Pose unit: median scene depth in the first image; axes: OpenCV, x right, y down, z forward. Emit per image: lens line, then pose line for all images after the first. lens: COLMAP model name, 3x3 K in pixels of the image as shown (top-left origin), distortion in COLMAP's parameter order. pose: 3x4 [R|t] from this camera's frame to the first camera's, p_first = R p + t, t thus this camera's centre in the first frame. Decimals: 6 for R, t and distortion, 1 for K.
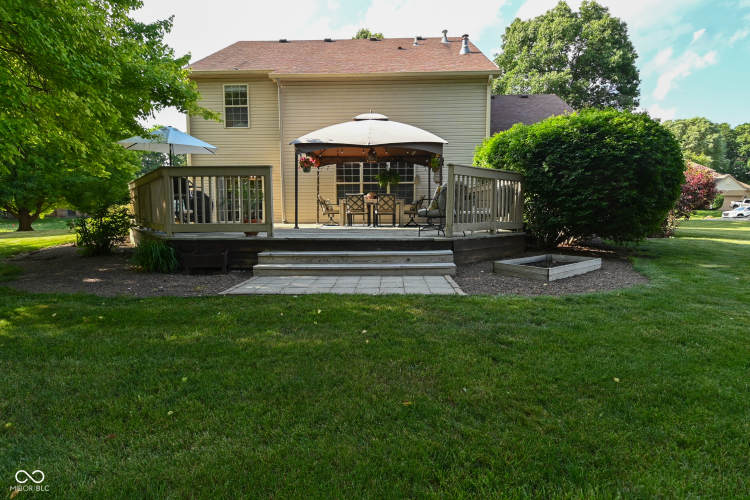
lens RADIAL K [[400.5, 0, 375.6], [0, 400.5, 250.1], [0, 0, 1]] dist [-0.001141, -0.000833]
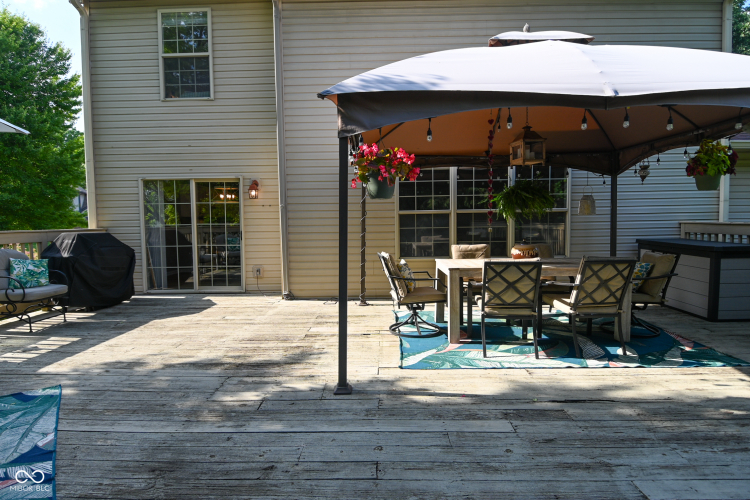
lens RADIAL K [[400.5, 0, 374.4], [0, 400.5, 249.5], [0, 0, 1]] dist [-0.001141, -0.000833]
pose [[0.999810, -0.011762, 0.015519, -0.134252], [0.012168, 0.999580, -0.026295, -0.112038], [-0.015204, 0.026479, 0.999534, 0.536282]]
